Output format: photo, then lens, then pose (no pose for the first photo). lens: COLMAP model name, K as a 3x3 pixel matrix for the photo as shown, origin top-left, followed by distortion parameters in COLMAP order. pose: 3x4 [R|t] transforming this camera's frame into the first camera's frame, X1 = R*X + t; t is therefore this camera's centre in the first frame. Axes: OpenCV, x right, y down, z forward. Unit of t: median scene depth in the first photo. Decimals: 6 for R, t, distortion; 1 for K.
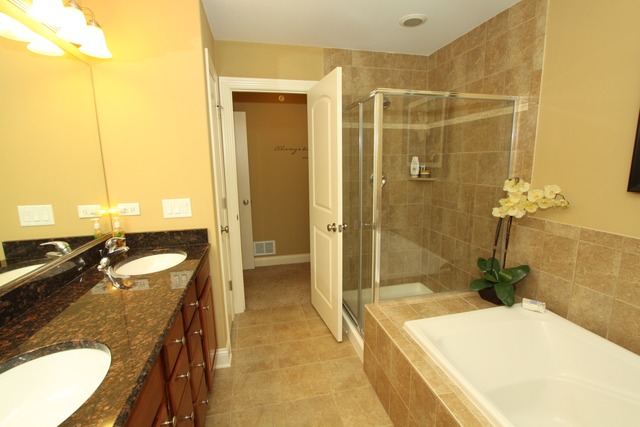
lens RADIAL K [[286.7, 0, 319.3], [0, 286.7, 211.4], [0, 0, 1]] dist [-0.014887, -0.000807]
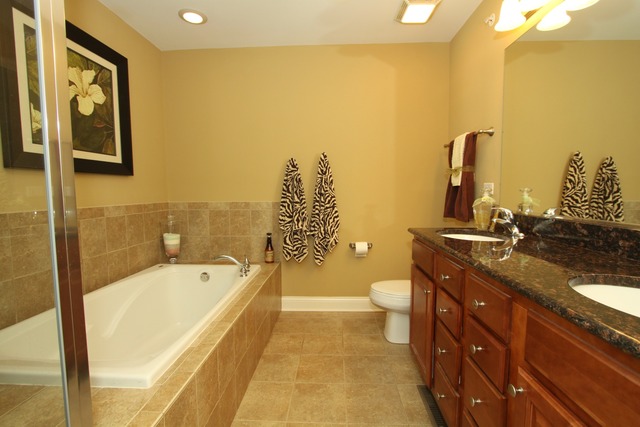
lens RADIAL K [[286.7, 0, 319.1], [0, 286.7, 213.9], [0, 0, 1]] dist [-0.014887, -0.000807]
pose [[-0.960431, -0.018824, 0.277882, -0.253528], [0.049698, 0.970119, 0.237485, -0.072868], [-0.274048, 0.241899, -0.930797, 1.818627]]
